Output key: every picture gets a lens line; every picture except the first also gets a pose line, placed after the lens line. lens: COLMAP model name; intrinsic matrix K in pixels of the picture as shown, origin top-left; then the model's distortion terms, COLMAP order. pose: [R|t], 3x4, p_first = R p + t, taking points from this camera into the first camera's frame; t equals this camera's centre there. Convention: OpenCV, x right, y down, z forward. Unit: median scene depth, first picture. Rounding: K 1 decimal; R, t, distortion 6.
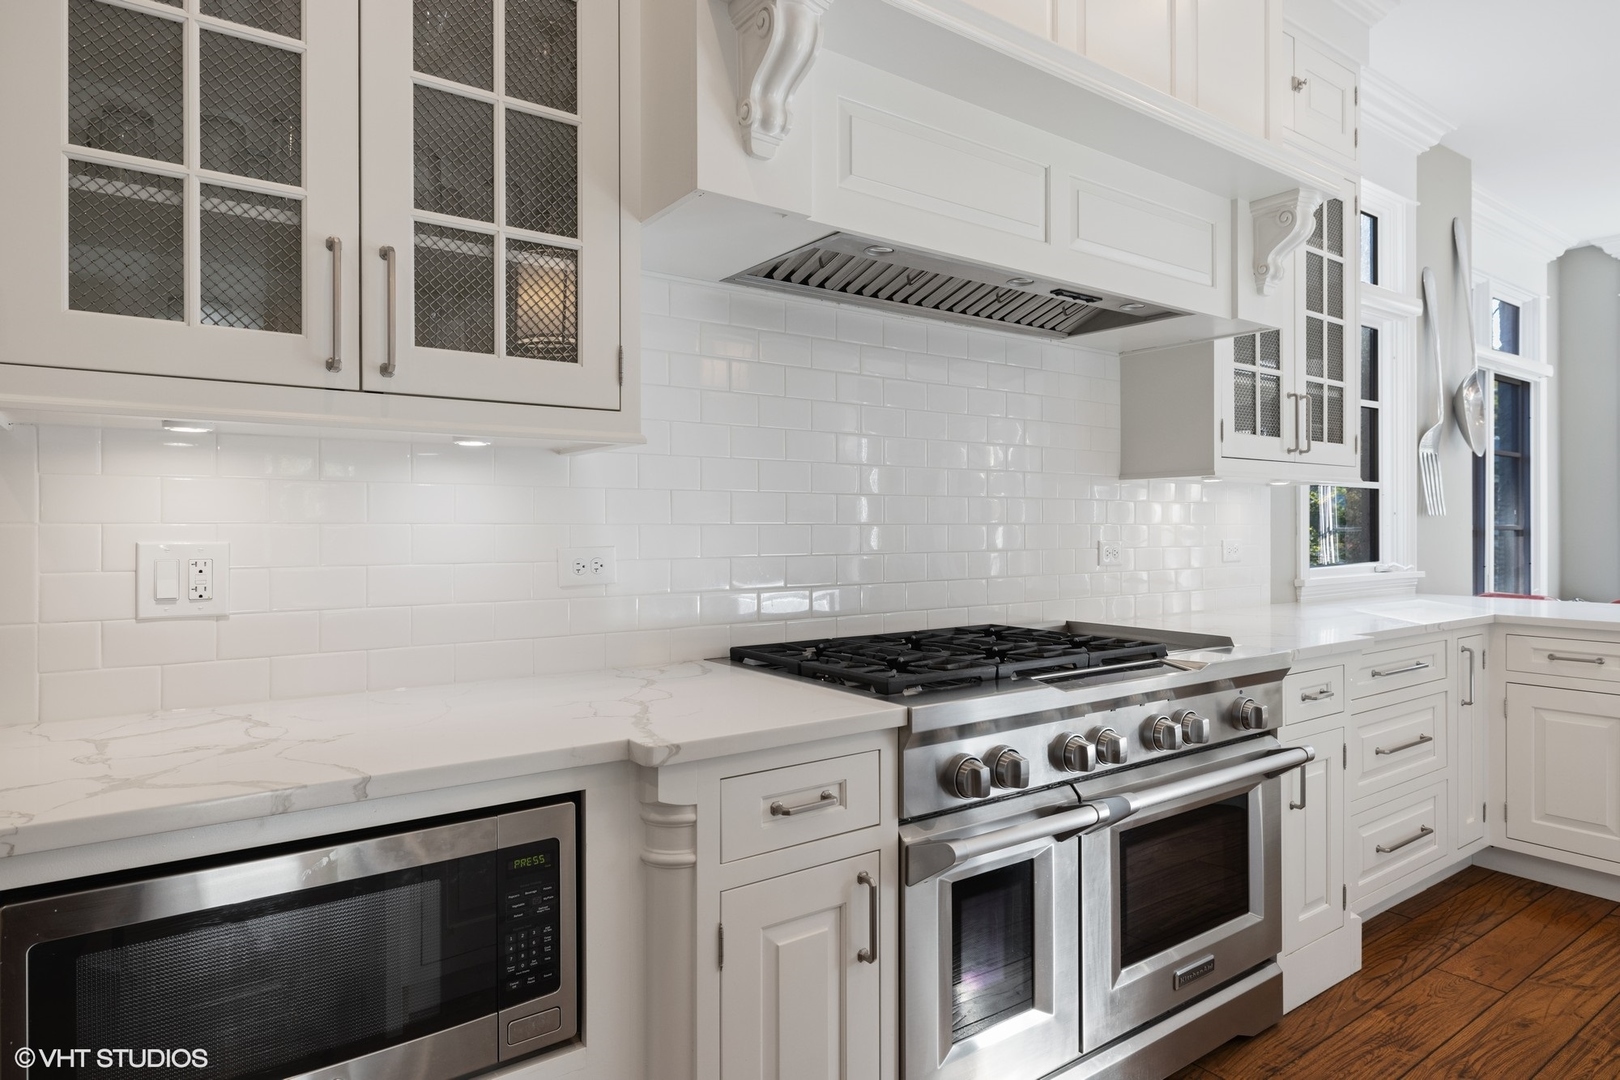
lens RADIAL K [[936.5, 0, 819.6], [0, 936.5, 530.6], [0, 0, 1]] dist [0.012409, -0.003324]
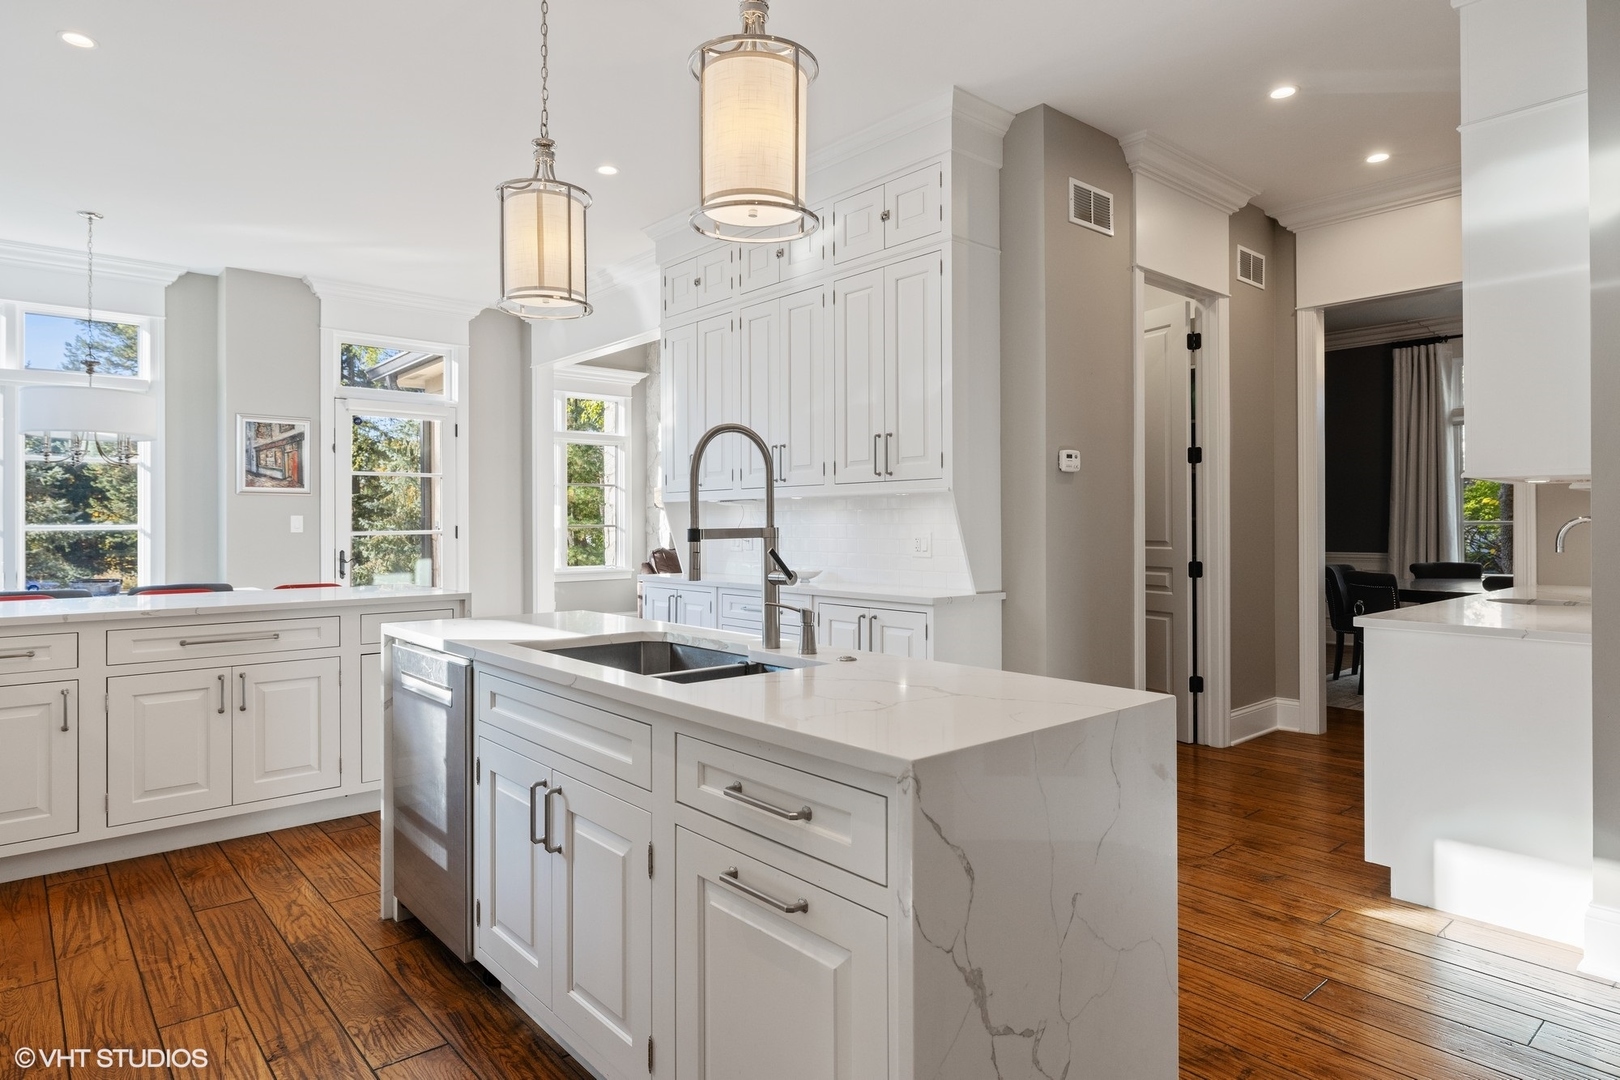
lens RADIAL K [[936.5, 0, 813.9], [0, 936.5, 527.7], [0, 0, 1]] dist [0.012409, -0.003324]
pose [[-0.083569, -0.004522, 0.996492, -0.557705], [0.010193, 0.999934, 0.005393, -0.000280], [-0.996450, 0.010608, -0.083517, 0.388246]]
